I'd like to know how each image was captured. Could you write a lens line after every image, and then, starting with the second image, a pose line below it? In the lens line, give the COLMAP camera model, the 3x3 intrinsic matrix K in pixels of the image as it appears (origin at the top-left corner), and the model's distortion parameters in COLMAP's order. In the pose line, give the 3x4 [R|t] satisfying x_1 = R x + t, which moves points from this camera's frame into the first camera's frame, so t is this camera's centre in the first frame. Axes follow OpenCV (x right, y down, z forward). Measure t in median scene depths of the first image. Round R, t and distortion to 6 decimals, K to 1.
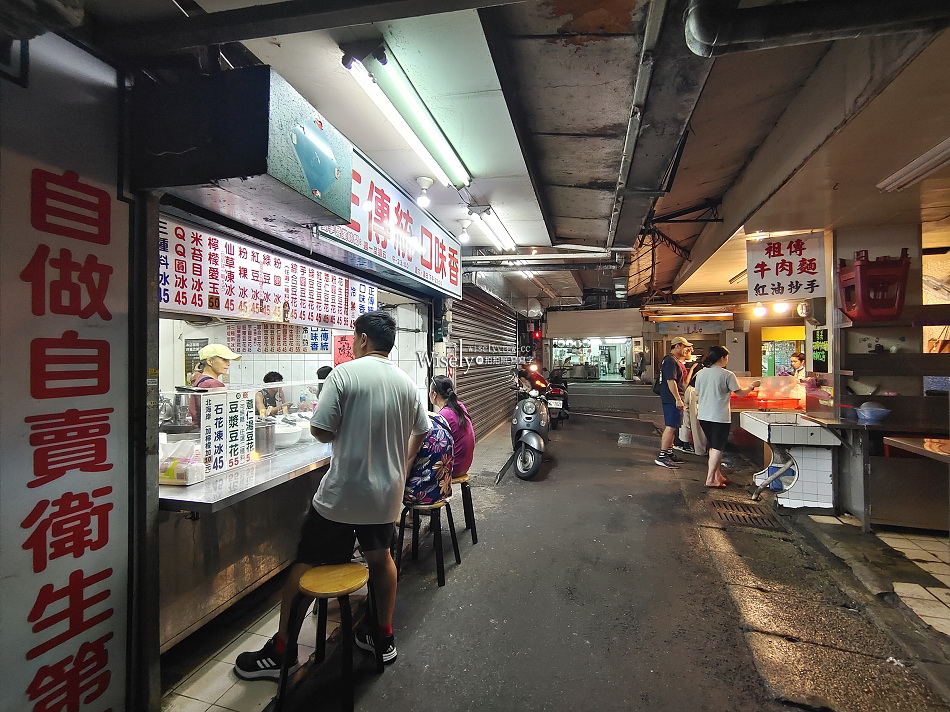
lens RADIAL K [[433.3, 0, 472.4], [0, 433.3, 354.9], [0, 0, 1]] dist [0.016874, -0.011748]
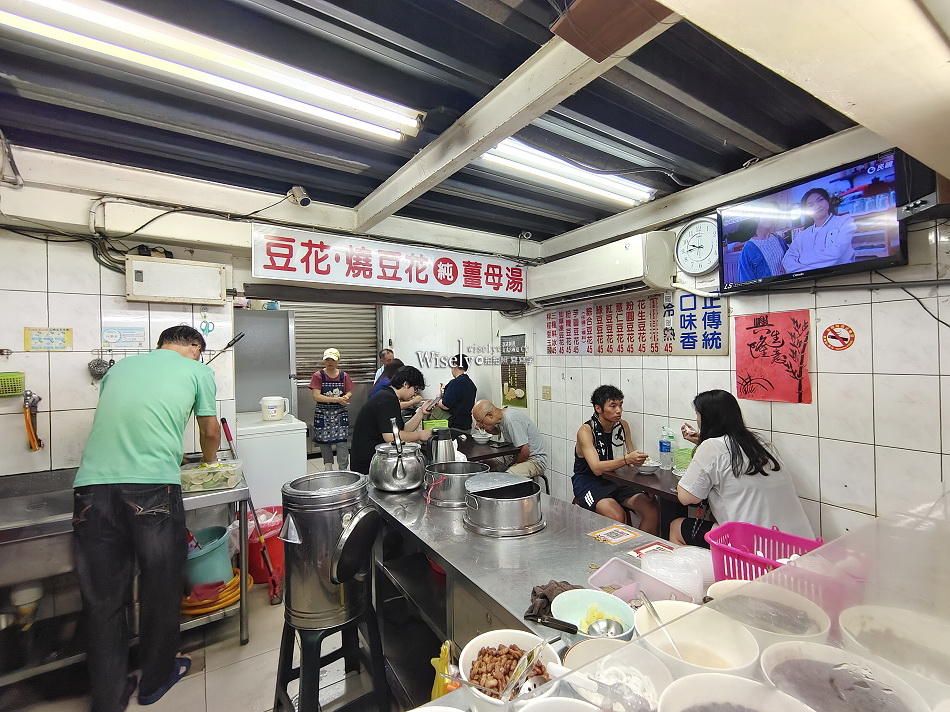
lens RADIAL K [[433.3, 0, 472.4], [0, 433.3, 354.9], [0, 0, 1]] dist [0.016874, -0.011748]
pose [[0.715958, -0.008297, -0.698094, -0.501545], [0.017789, 0.999822, 0.006361, -0.028893], [0.697916, -0.016973, 0.715978, 1.220782]]
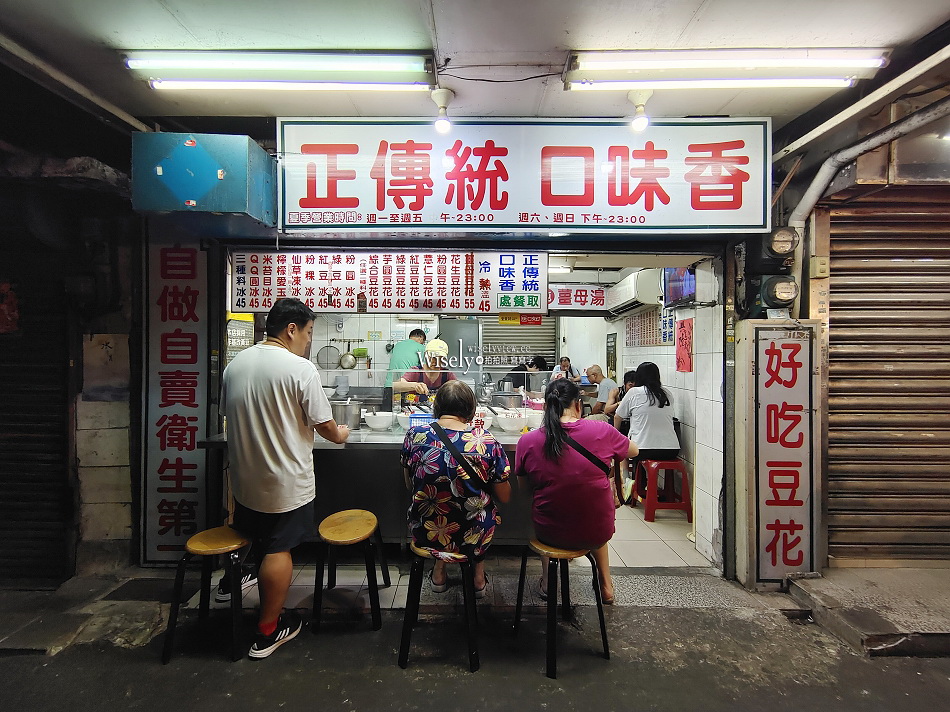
lens RADIAL K [[433.3, 0, 472.4], [0, 433.3, 354.9], [0, 0, 1]] dist [0.016874, -0.011748]
pose [[0.248298, -0.000979, -0.968683, 0.813605], [-0.000691, 0.999999, -0.001188, 0.039396], [0.968683, 0.000965, 0.248297, 1.183032]]
